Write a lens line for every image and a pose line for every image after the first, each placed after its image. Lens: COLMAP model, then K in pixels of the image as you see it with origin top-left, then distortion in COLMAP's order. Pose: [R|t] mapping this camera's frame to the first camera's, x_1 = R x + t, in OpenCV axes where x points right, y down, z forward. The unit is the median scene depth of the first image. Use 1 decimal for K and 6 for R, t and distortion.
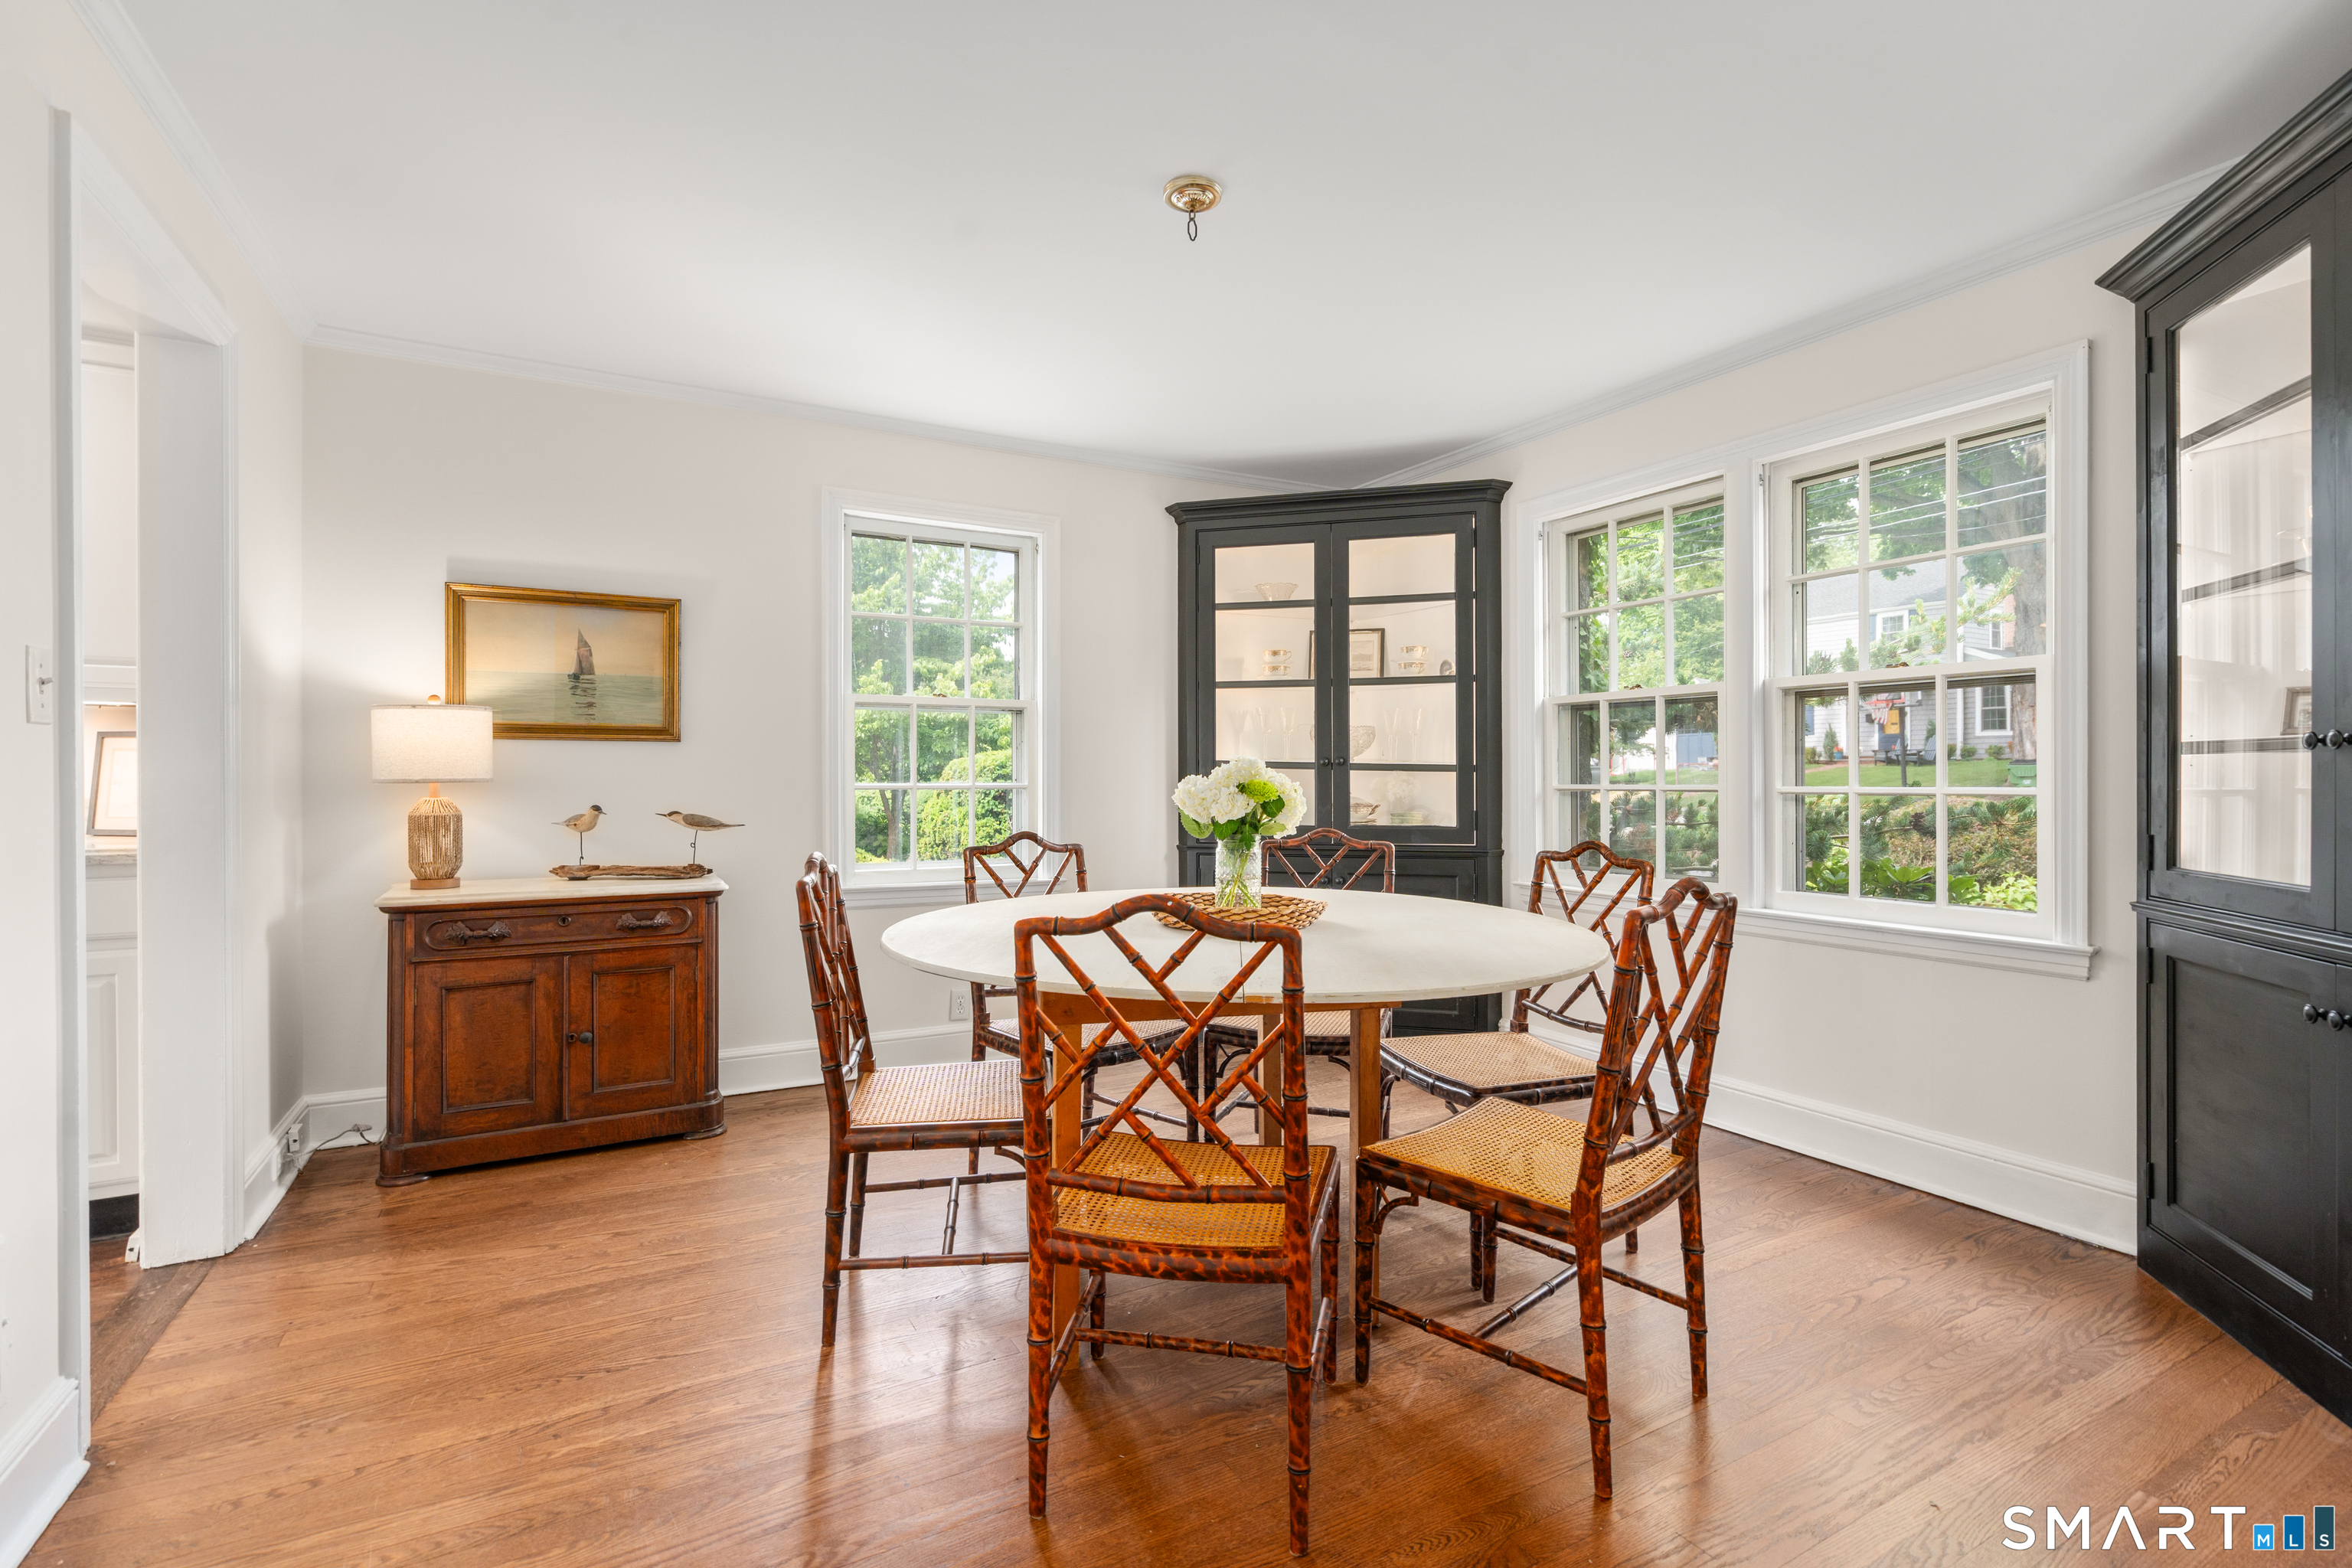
lens RADIAL K [[1075.8, 0, 1176.0], [0, 1075.8, 784.0], [0, 0, 1]] dist [-0.000608, 0.000183]
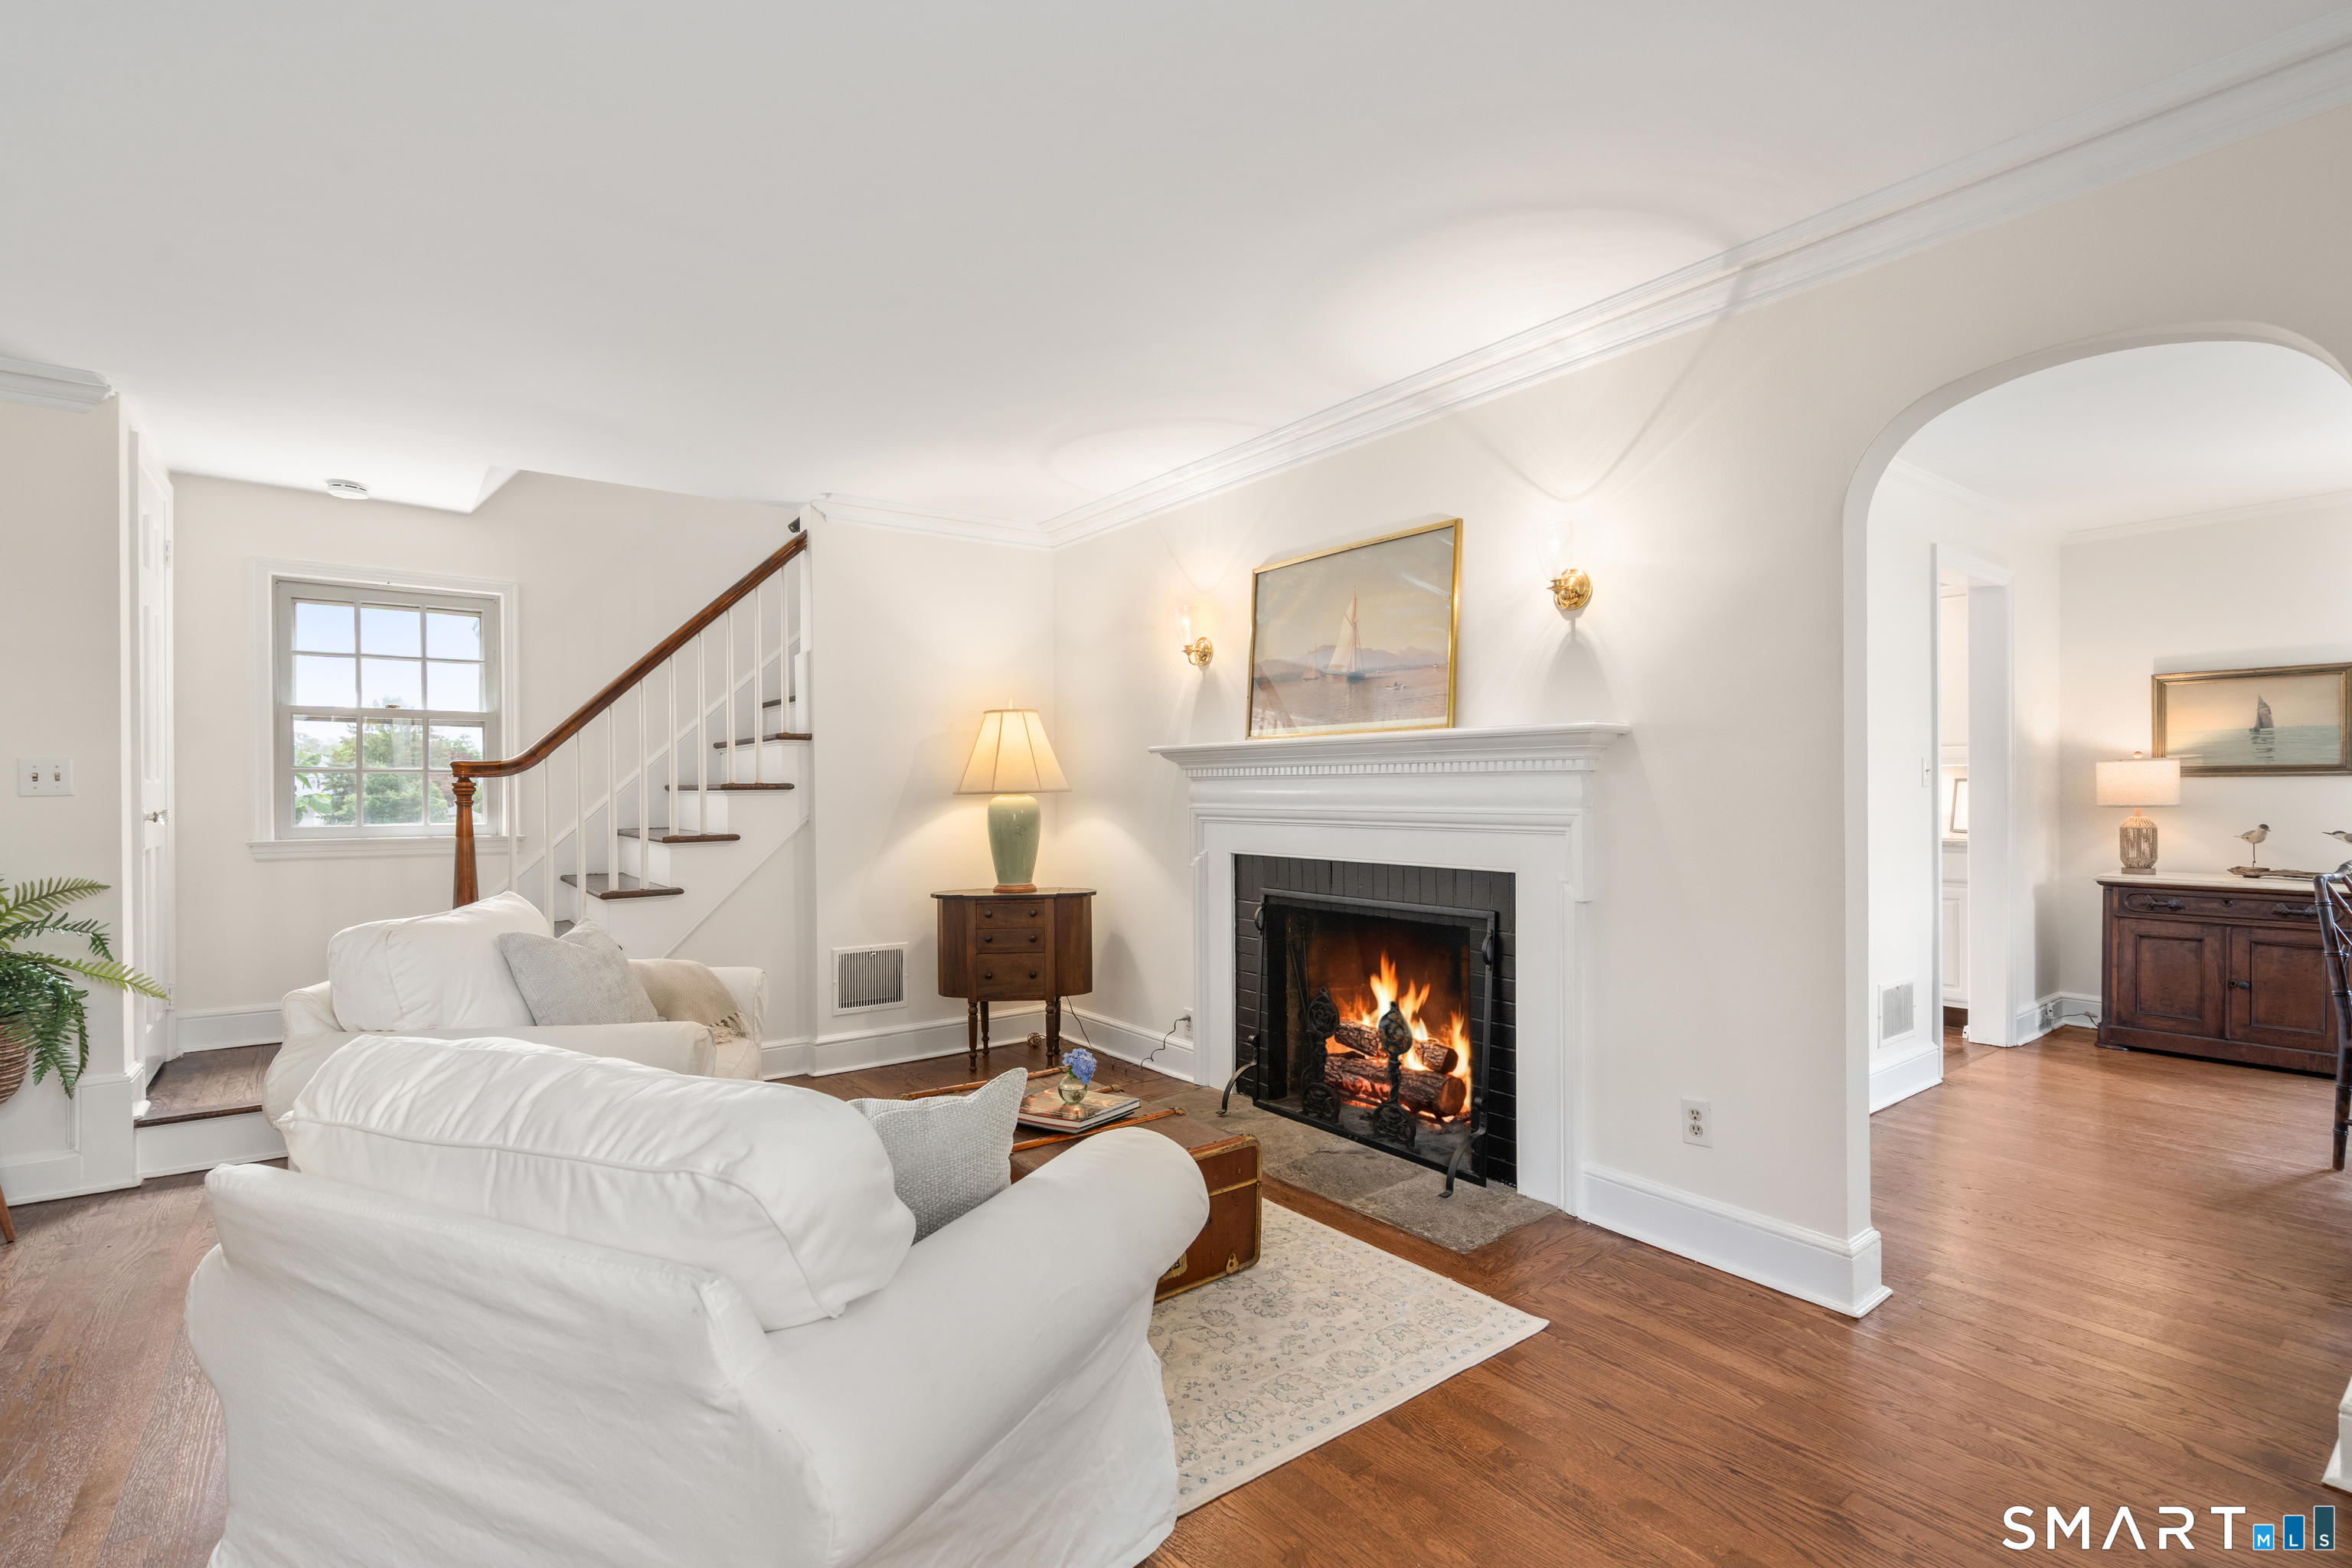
lens RADIAL K [[1075.8, 0, 1176.0], [0, 1075.8, 784.0], [0, 0, 1]] dist [-0.000608, 0.000183]
pose [[0.144806, -0.002885, -0.989456, 0.679175], [-0.003346, 0.999989, -0.003406, -0.024924], [0.989454, 0.003804, 0.144795, -0.634655]]
